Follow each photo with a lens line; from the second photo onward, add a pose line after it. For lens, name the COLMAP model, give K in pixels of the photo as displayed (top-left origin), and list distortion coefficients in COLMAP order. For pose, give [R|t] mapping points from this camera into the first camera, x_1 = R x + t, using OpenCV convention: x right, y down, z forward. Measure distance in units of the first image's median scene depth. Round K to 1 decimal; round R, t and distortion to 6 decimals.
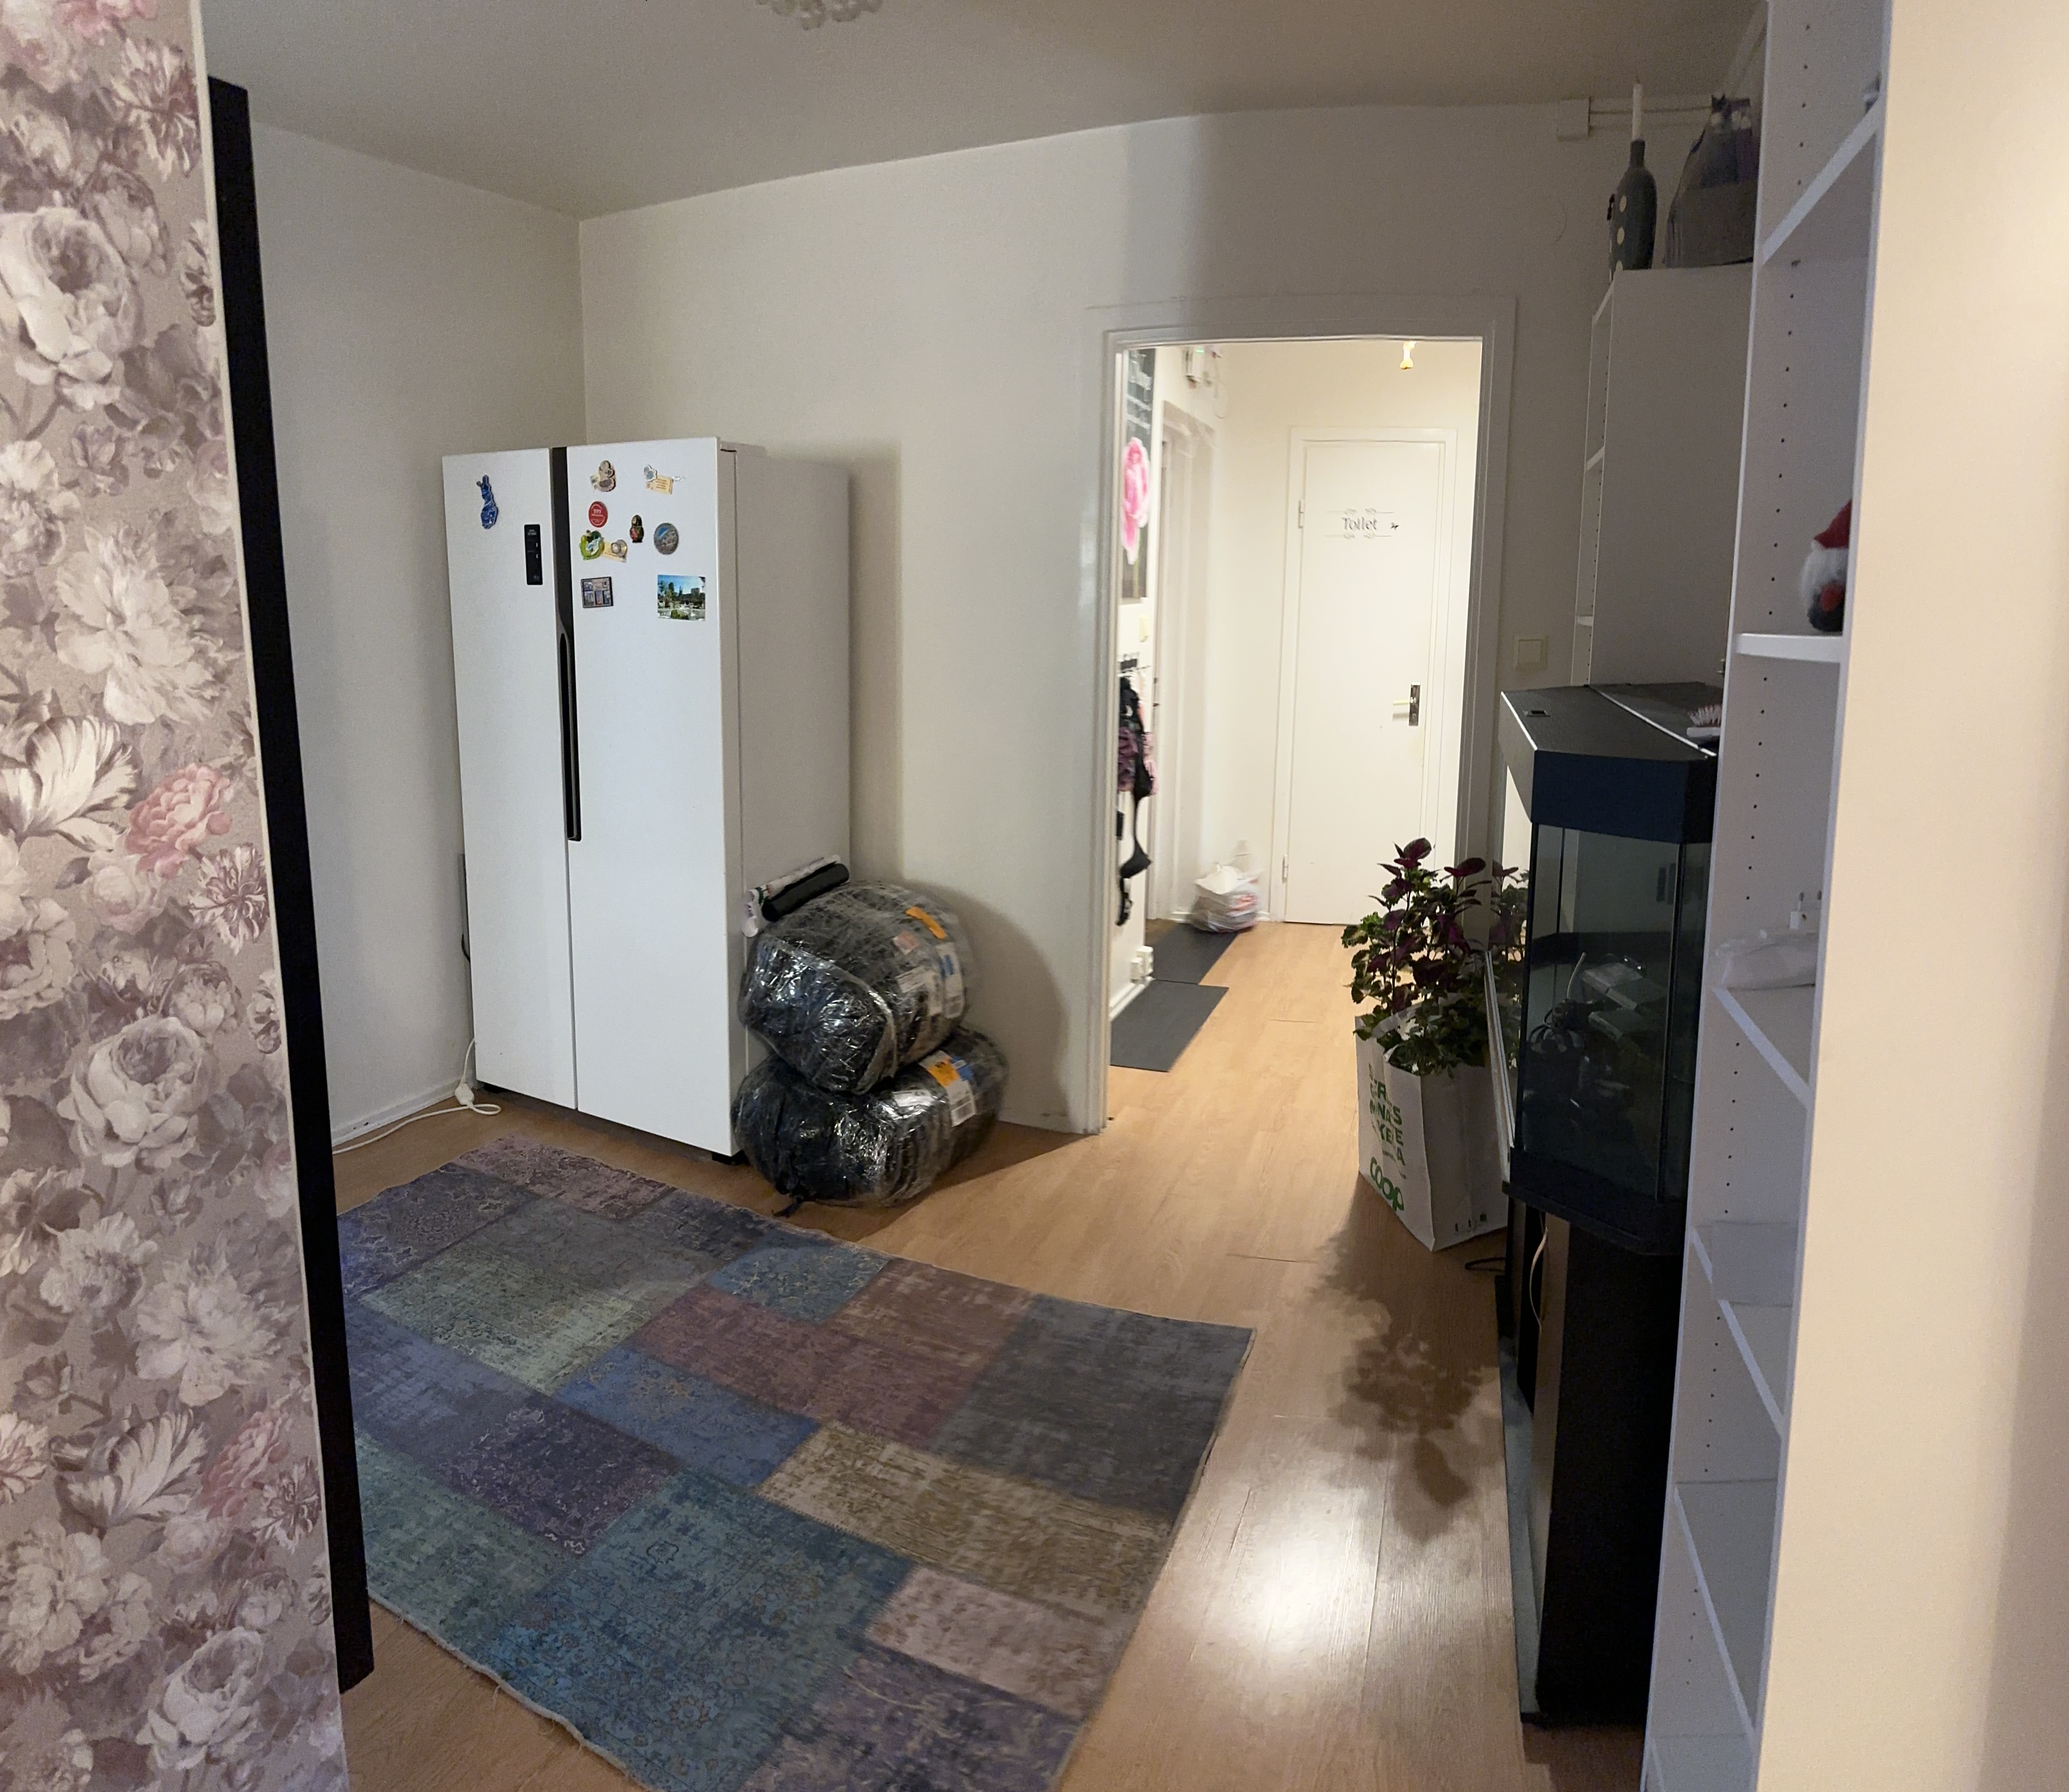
lens RADIAL K [[1634.0, 0, 1034.4], [0, 1634.0, 893.7], [0, 0, 1]] dist [0.000423, -0.000020]
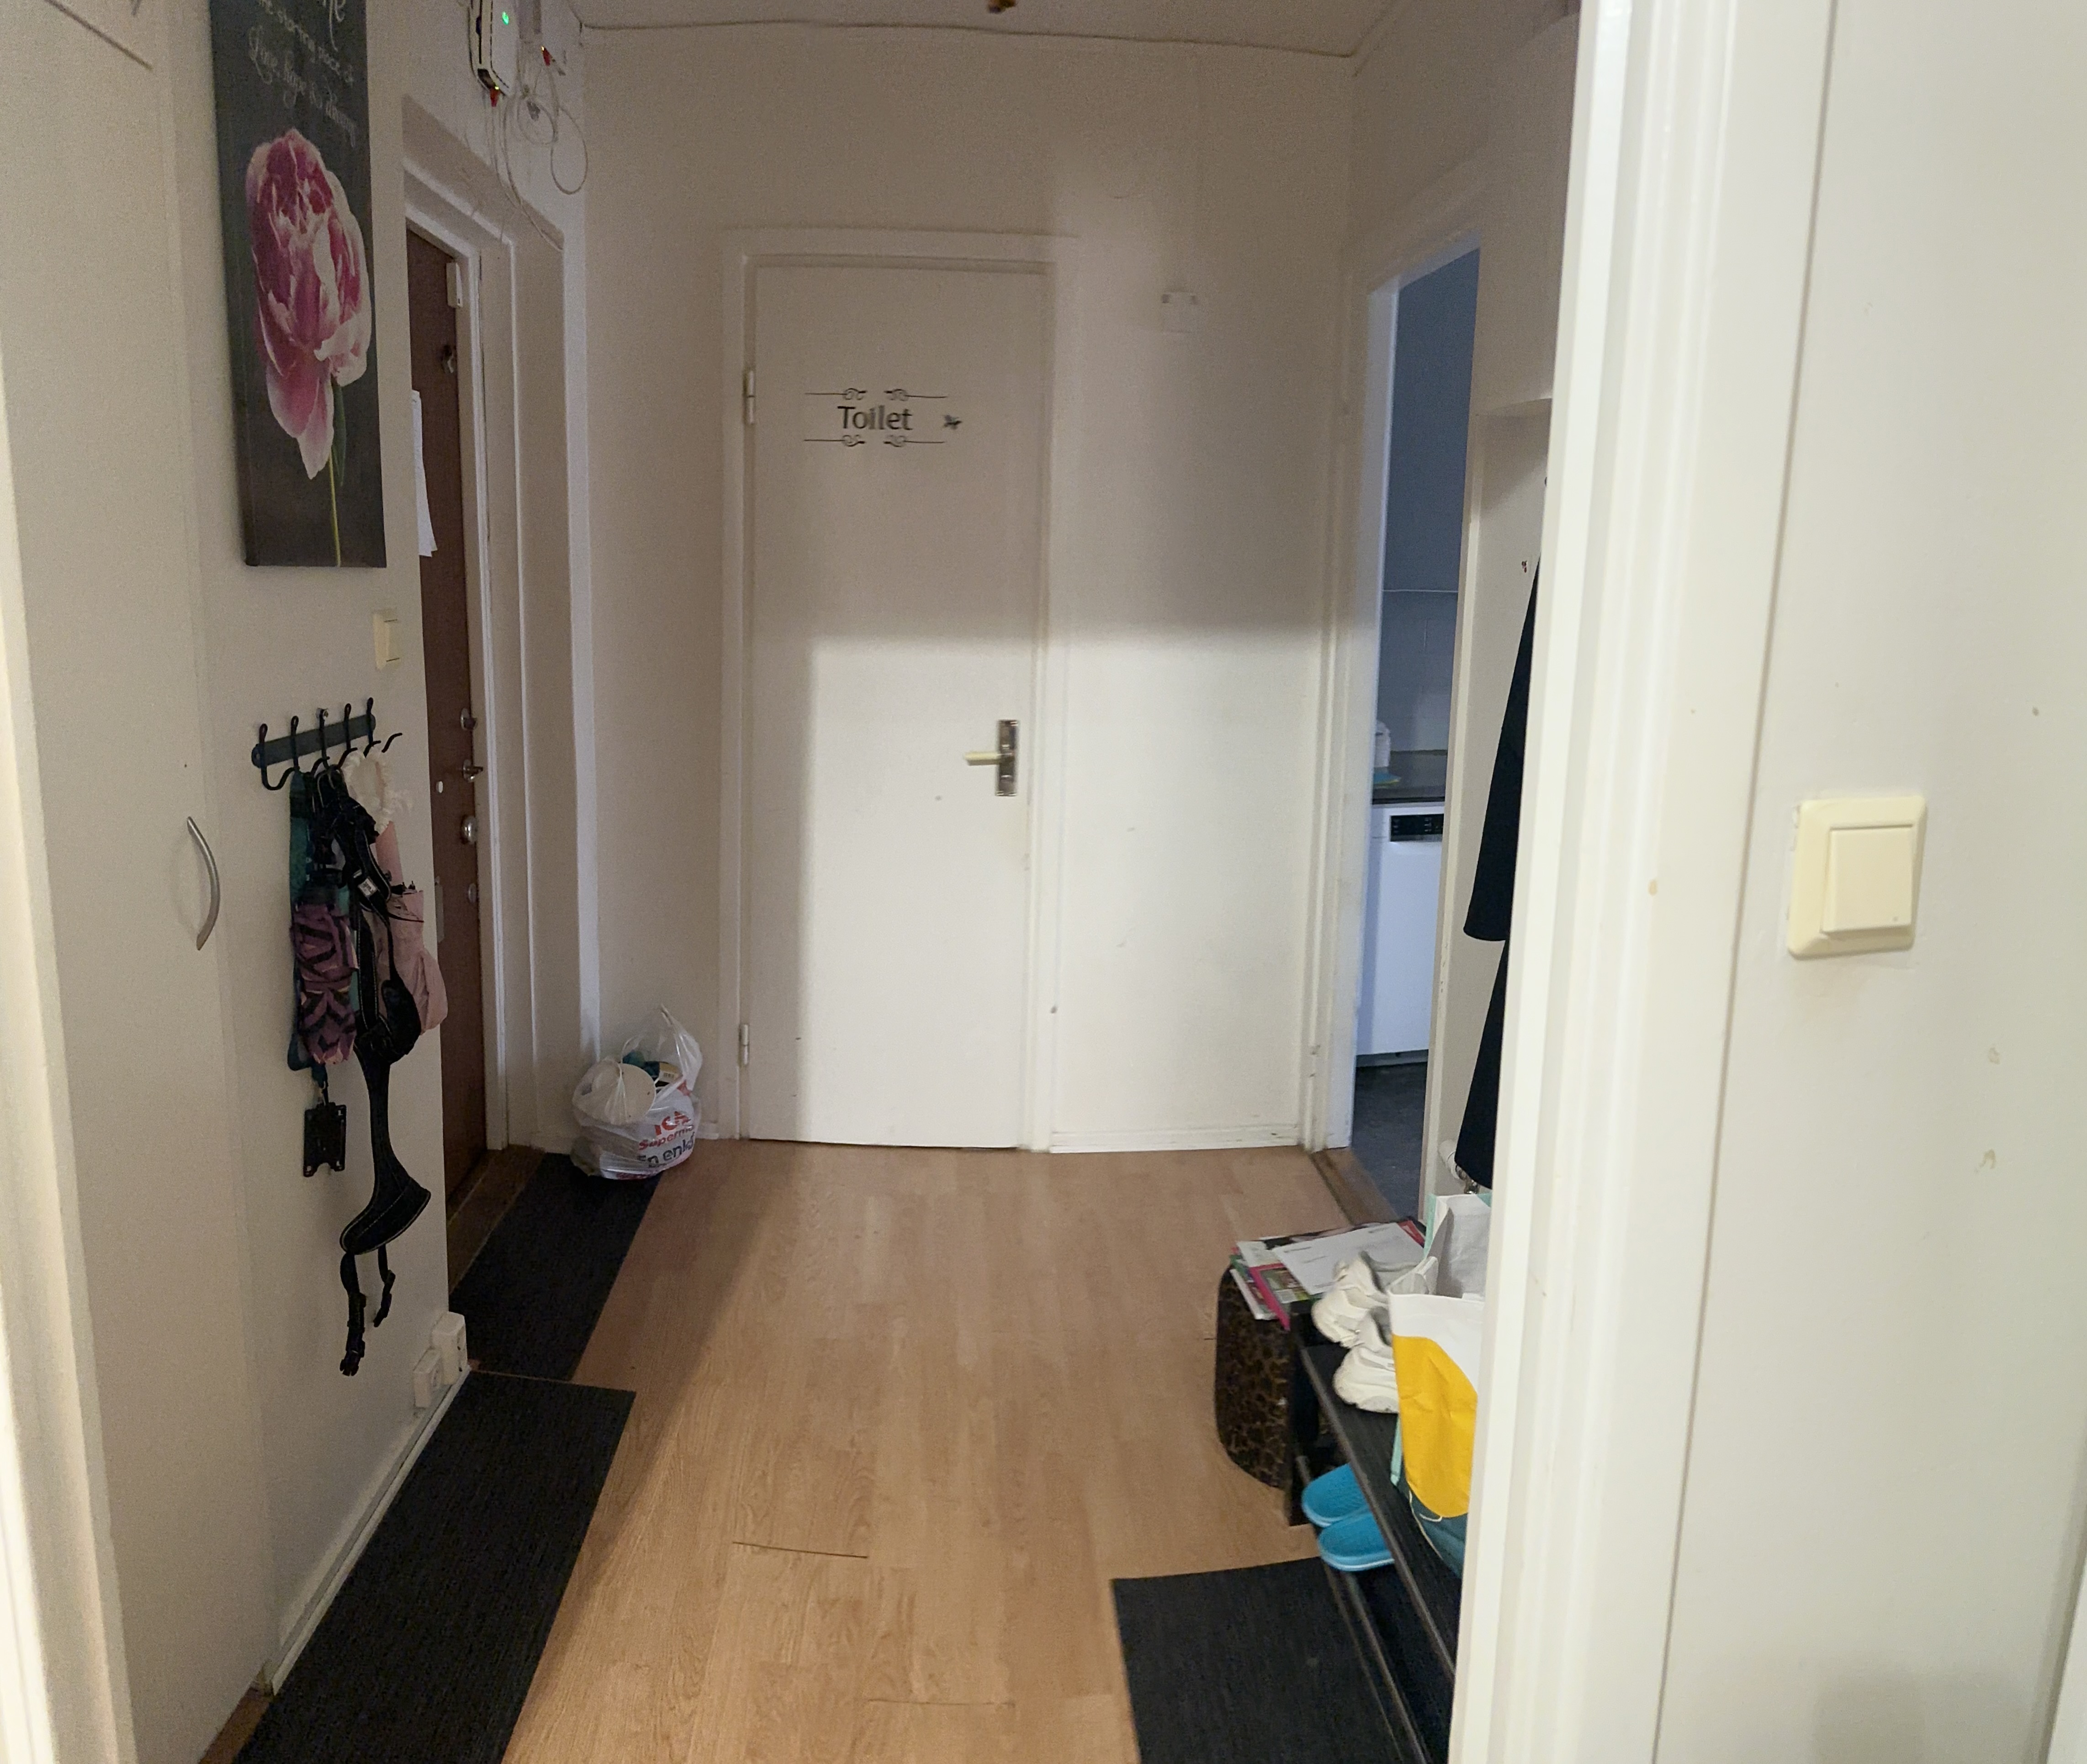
lens RADIAL K [[1651.4, 0, 1041.1], [0, 1651.4, 881.2], [0, 0, 1]] dist [0.000435, -0.000225]
pose [[0.943973, -0.037693, 0.327862, 0.083459], [0.030602, 0.999173, 0.026765, -0.104734], [-0.328600, -0.015232, 0.944346, 0.538034]]
